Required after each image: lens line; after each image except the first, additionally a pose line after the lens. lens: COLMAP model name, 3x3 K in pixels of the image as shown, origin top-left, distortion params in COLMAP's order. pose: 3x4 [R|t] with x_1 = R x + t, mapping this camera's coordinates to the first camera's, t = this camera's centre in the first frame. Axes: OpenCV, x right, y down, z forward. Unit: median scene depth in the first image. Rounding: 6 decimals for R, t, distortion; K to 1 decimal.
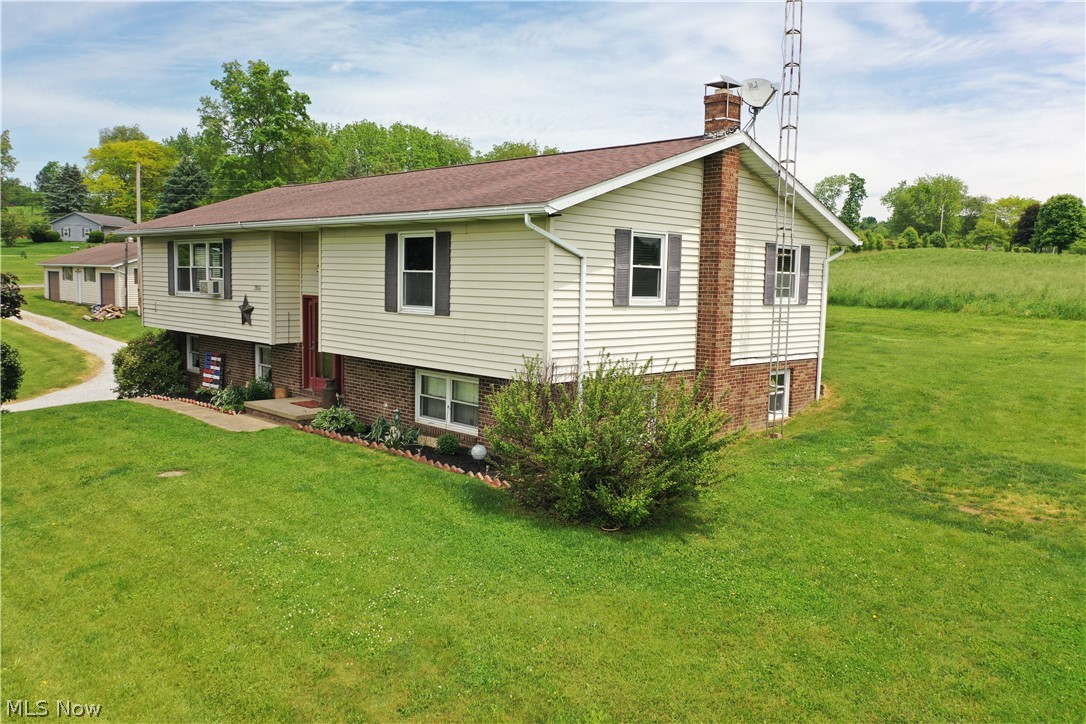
lens RADIAL K [[863.1, 0, 543.0], [0, 863.1, 362.0], [0, 0, 1]] dist [0.002454, 0.001313]
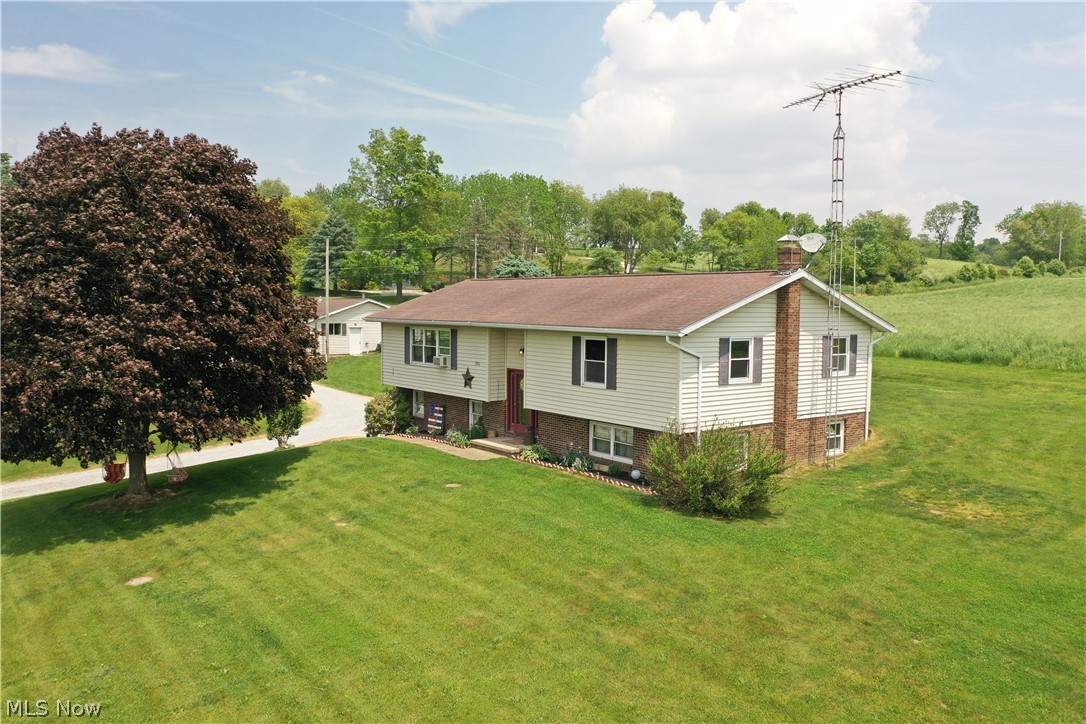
lens RADIAL K [[863.1, 0, 543.0], [0, 863.1, 362.0], [0, 0, 1]] dist [0.002454, 0.001313]
pose [[0.992576, -0.004459, -0.121541, -0.044053], [0.000695, 0.999519, -0.031000, -0.051890], [0.121621, 0.030685, 0.992102, -0.582795]]
